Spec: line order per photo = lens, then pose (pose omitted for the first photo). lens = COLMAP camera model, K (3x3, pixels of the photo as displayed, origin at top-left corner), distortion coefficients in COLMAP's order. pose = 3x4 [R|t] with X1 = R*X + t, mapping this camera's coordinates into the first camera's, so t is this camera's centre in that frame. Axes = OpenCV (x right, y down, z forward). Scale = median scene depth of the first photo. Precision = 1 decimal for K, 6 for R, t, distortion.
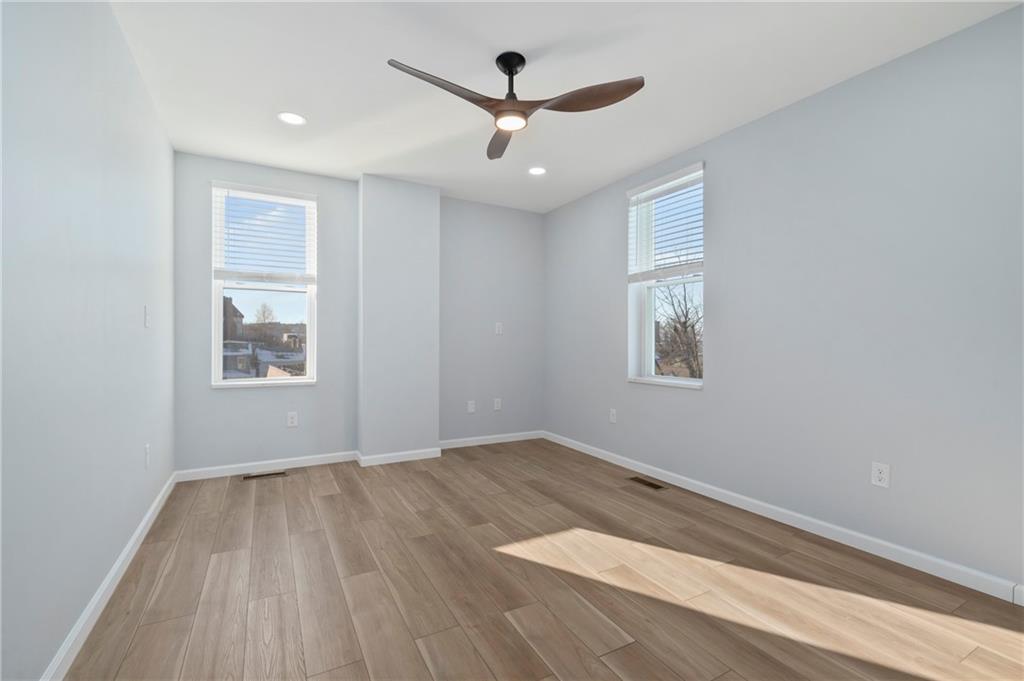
lens RADIAL K [[456.1, 0, 510.1], [0, 456.1, 335.2], [0, 0, 1]] dist [-0.000438, -0.000195]
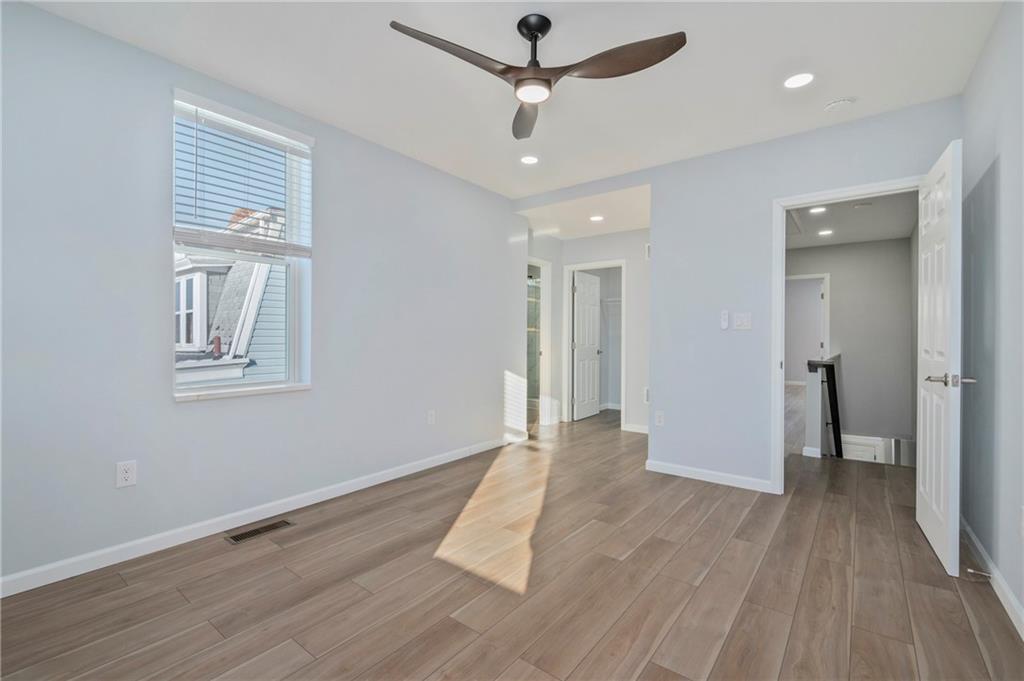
lens RADIAL K [[456.1, 0, 510.1], [0, 456.1, 335.2], [0, 0, 1]] dist [-0.000438, -0.000195]
pose [[-0.403096, -0.005831, 0.915139, -0.708805], [-0.016309, 0.999867, -0.000812, 0.005627], [-0.915012, -0.015252, -0.403137, 1.244945]]
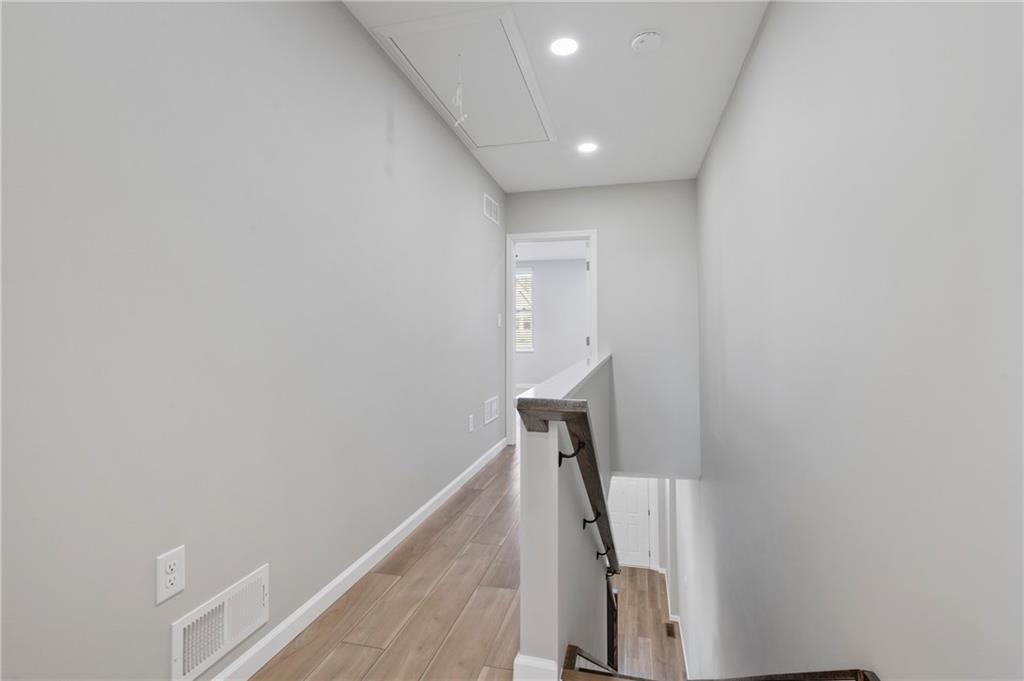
lens RADIAL K [[456.1, 0, 510.1], [0, 456.1, 335.2], [0, 0, 1]] dist [-0.000438, -0.000195]
pose [[-0.727676, -0.004679, 0.685906, -0.473101], [-0.003289, 0.999989, 0.003333, 0.004876], [-0.685914, 0.000169, -0.727683, 0.833567]]
